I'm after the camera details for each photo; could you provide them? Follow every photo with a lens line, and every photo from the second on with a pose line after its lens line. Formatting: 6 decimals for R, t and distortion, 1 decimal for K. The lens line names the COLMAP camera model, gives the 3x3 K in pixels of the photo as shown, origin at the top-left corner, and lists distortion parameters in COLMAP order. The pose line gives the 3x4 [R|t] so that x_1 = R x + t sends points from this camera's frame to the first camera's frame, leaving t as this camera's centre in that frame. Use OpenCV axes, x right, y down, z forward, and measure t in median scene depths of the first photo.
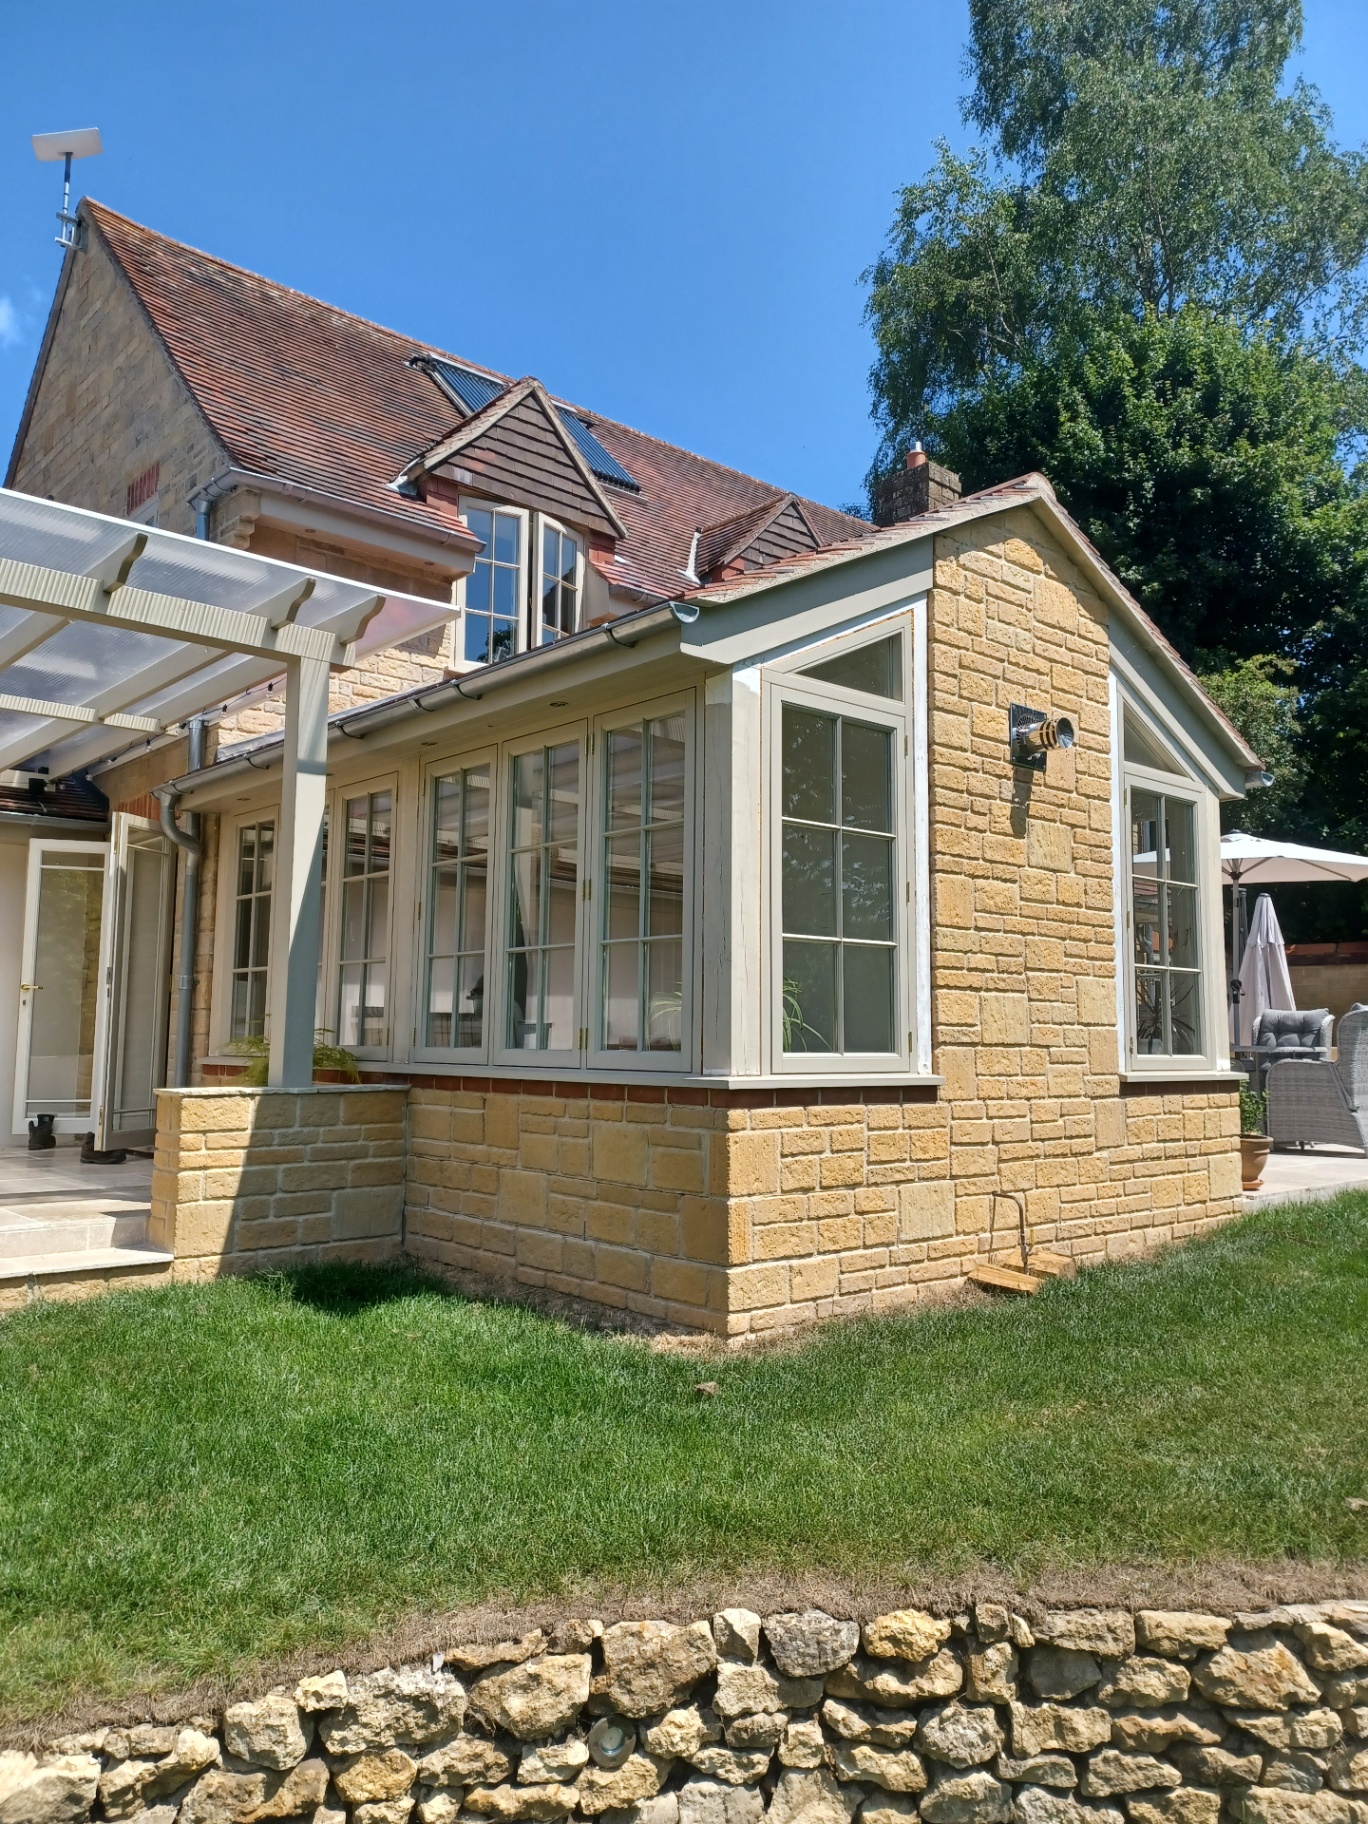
lens RADIAL K [[1328.2, 0, 673.2], [0, 1328.2, 909.2], [0, 0, 1]] dist [0.050976, -0.015152]
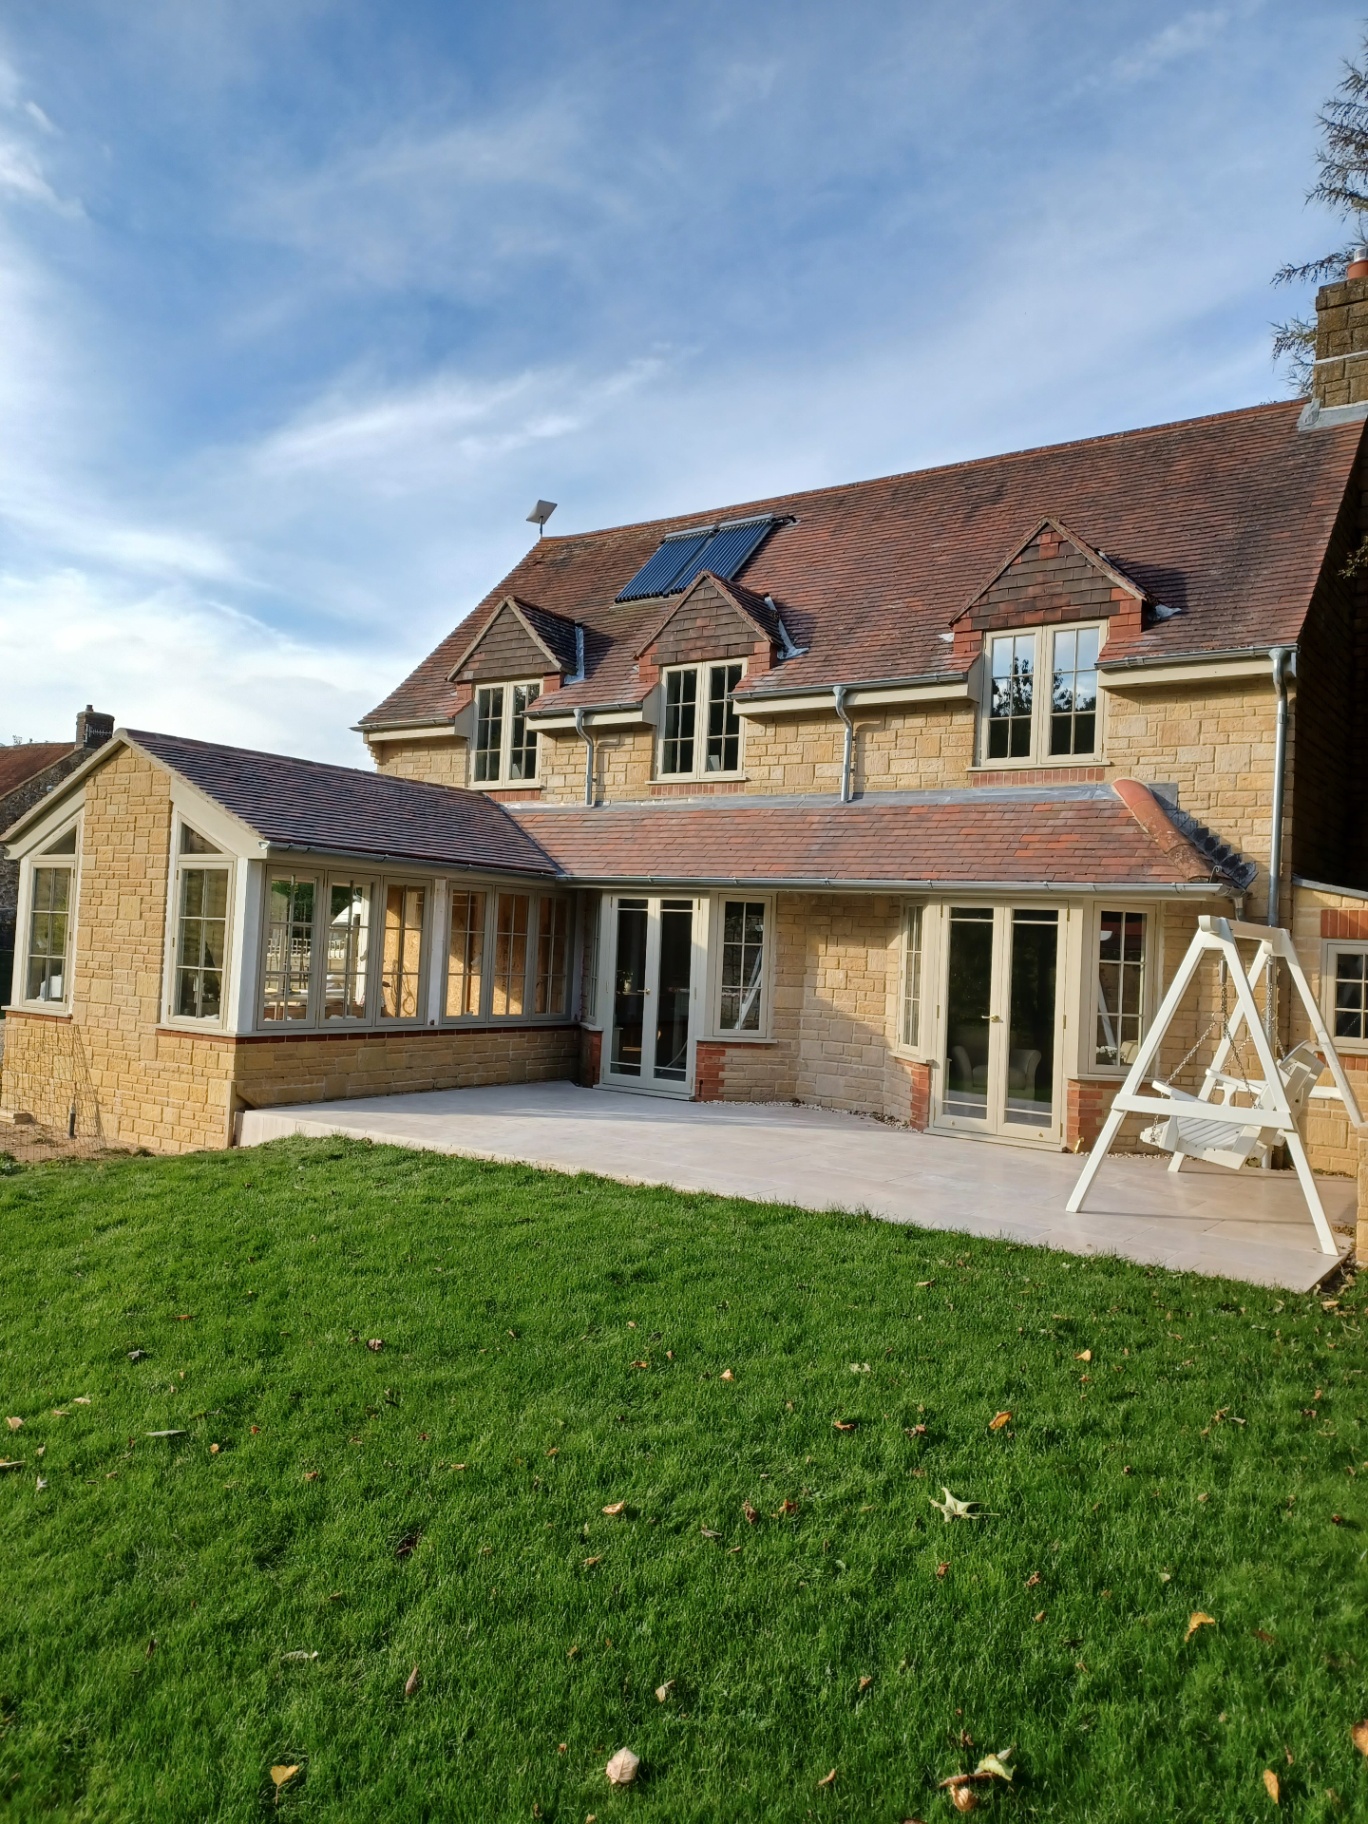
lens RADIAL K [[1328.2, 0, 675.1], [0, 1328.2, 898.7], [0, 0, 1]] dist [0.050976, -0.015152]
pose [[0.240288, -0.027098, -0.970323, 2.427364], [0.046212, 0.998796, -0.016449, 0.010576], [0.969601, -0.040888, 0.241251, 1.283429]]
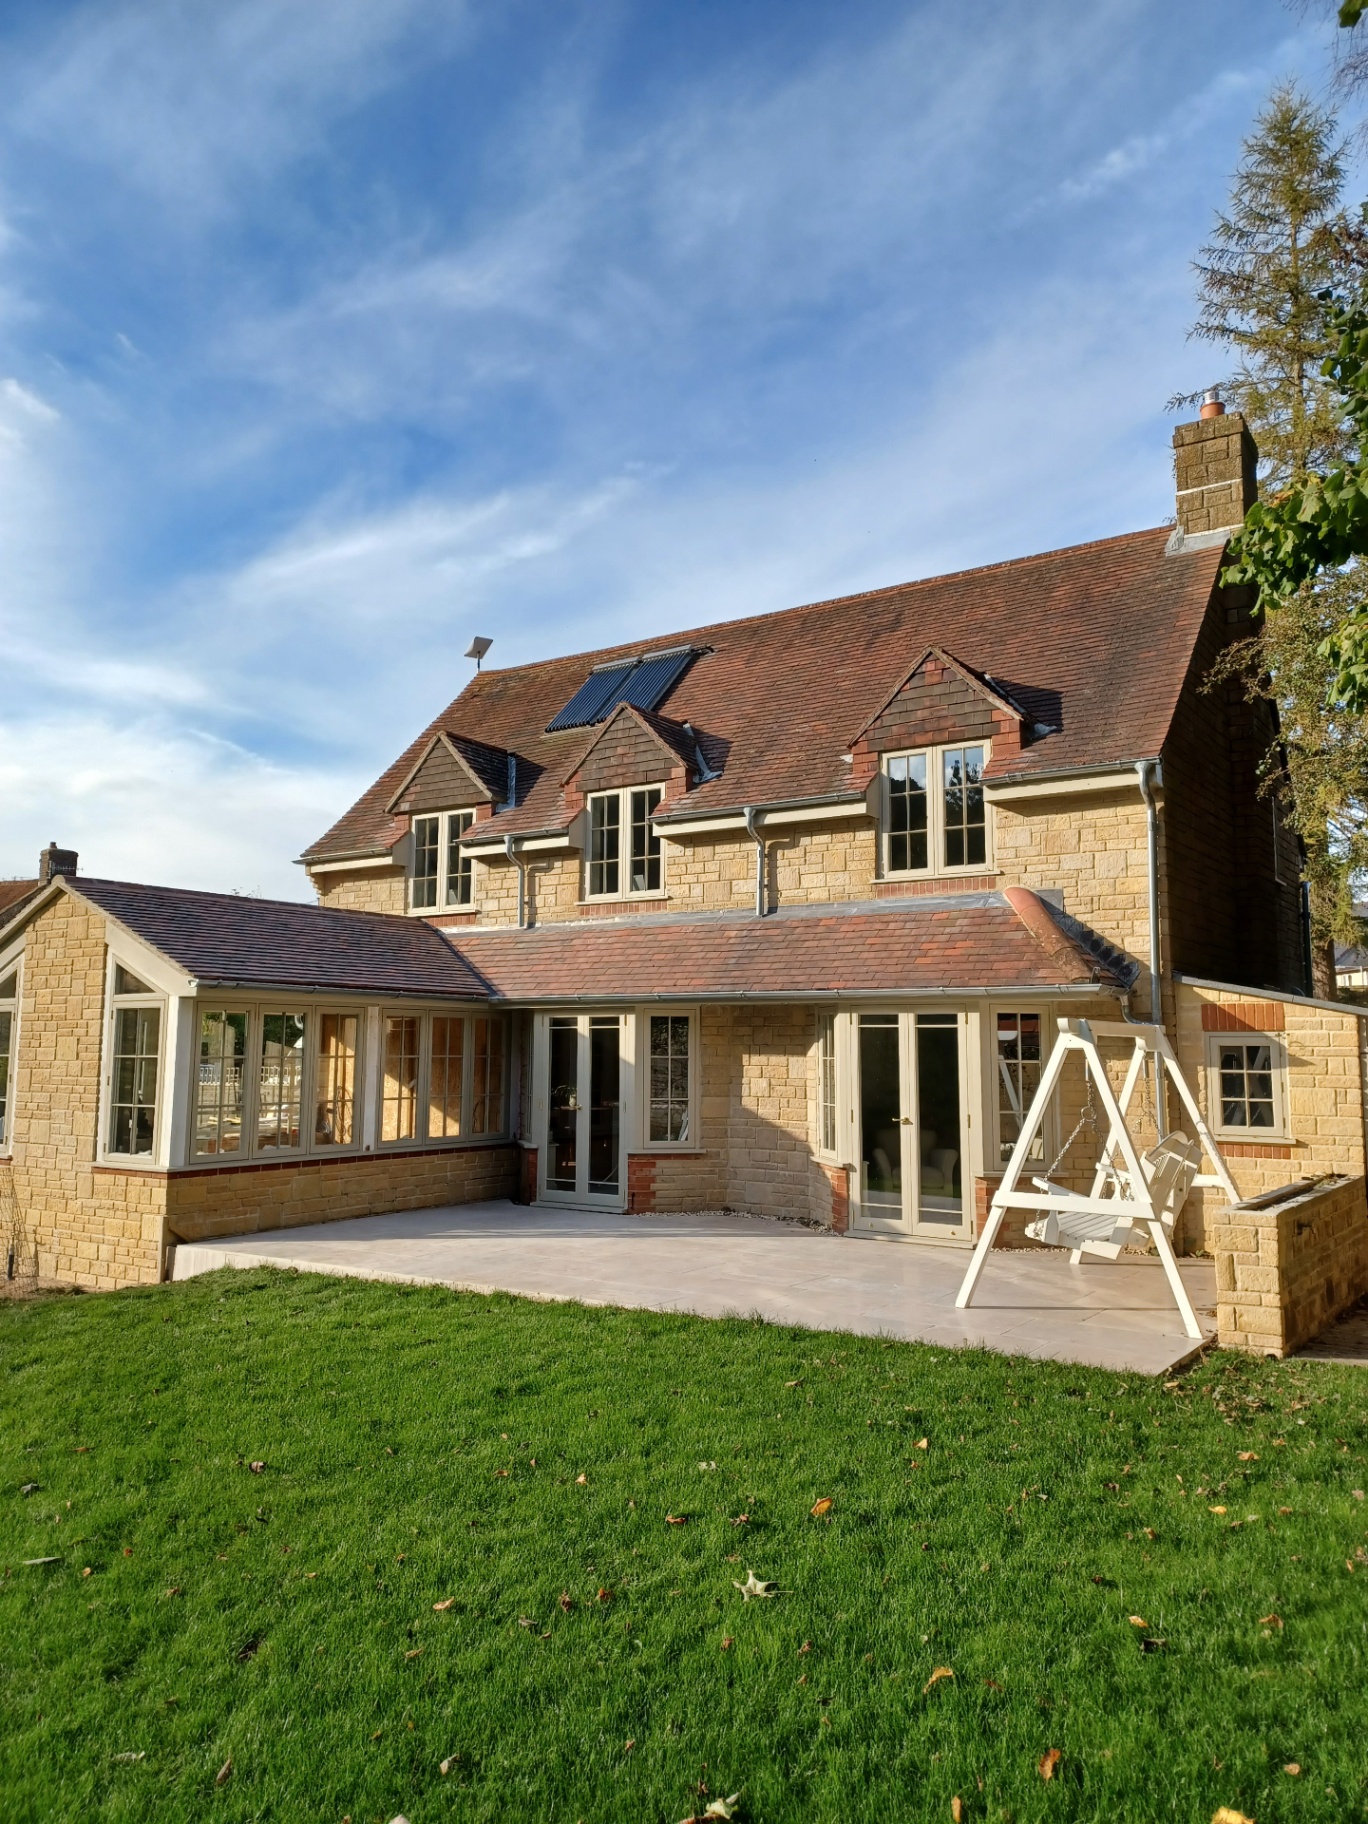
lens RADIAL K [[1328.2, 0, 678.3], [0, 1328.2, 897.4], [0, 0, 1]] dist [0.050976, -0.015152]
pose [[0.252949, -0.115281, -0.960587, 2.536521], [0.087135, 0.991555, -0.096052, 0.003297], [0.963548, -0.059405, 0.260858, 1.357334]]
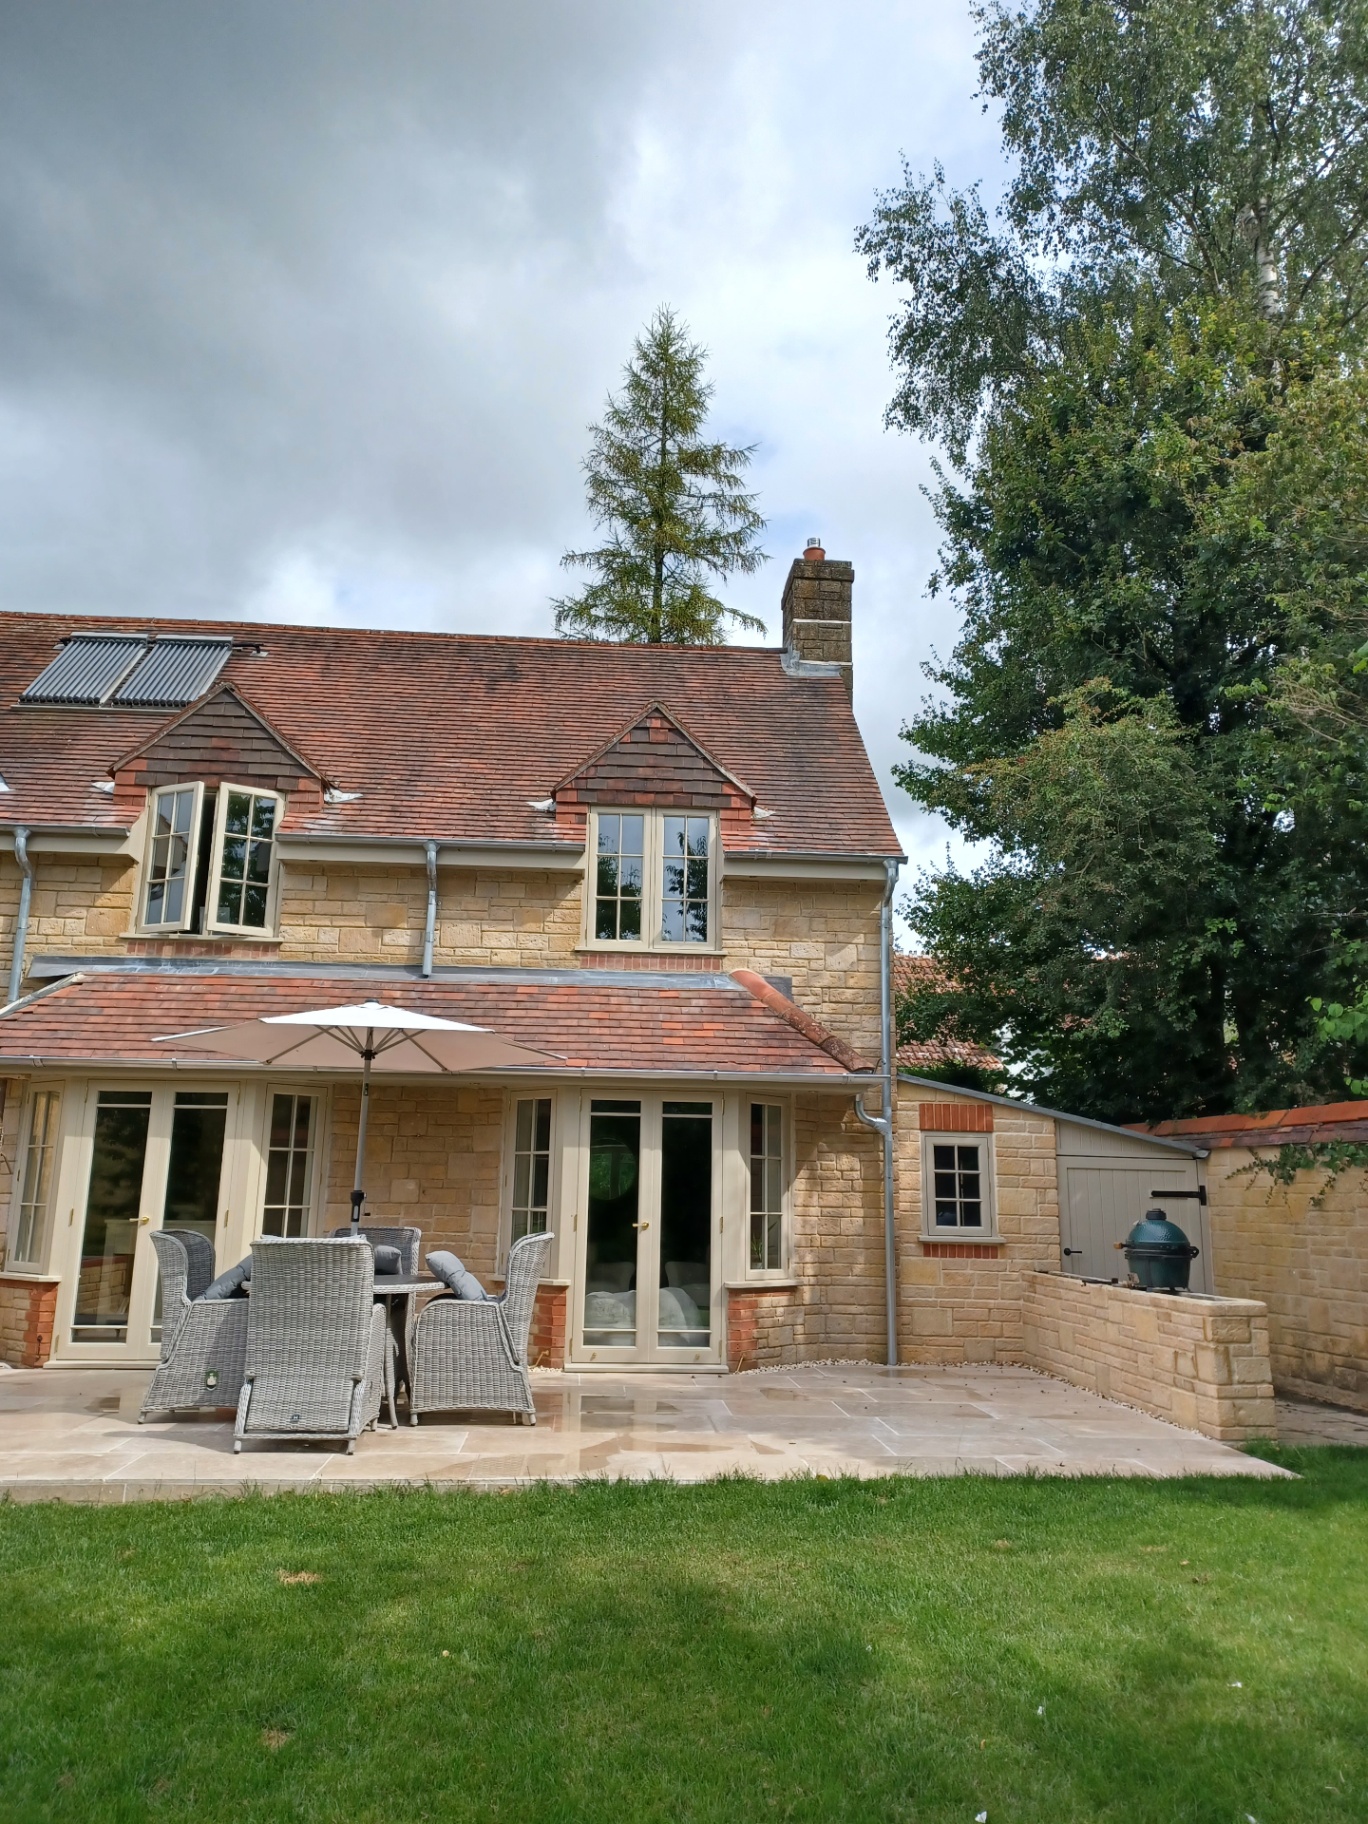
lens RADIAL K [[1328.2, 0, 674.9], [0, 1328.2, 892.2], [0, 0, 1]] dist [0.050976, -0.015152]
pose [[0.801203, -0.124959, -0.585201, 1.774128], [0.044141, 0.987631, -0.150456, 0.008159], [0.596763, 0.094714, 0.796808, 0.816012]]
